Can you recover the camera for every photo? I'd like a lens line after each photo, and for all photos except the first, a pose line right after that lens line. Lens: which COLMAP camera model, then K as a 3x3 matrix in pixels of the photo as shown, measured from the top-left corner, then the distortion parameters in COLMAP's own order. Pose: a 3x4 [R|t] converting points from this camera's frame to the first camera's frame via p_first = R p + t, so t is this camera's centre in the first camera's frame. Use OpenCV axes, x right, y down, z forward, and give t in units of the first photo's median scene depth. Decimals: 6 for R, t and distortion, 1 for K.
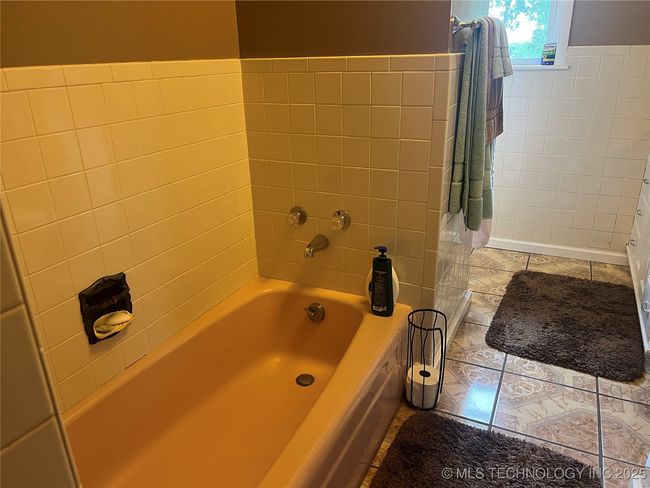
lens RADIAL K [[499.9, 0, 326.7], [0, 499.9, 244.7], [0, 0, 1]] dist [0.010066, -0.000988]
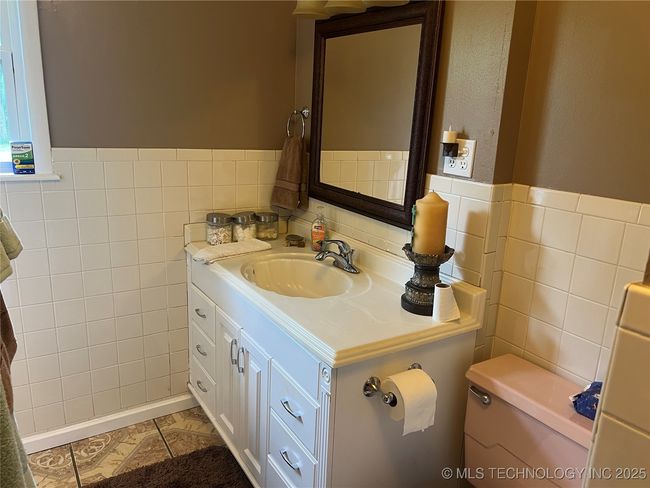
lens RADIAL K [[499.9, 0, 324.7], [0, 499.9, 242.9], [0, 0, 1]] dist [0.010066, -0.000988]
pose [[0.528560, -0.180593, 0.829464, 0.091525], [0.262090, 0.964090, 0.042892, -0.194019], [-0.807424, 0.194723, 0.556911, 0.338526]]
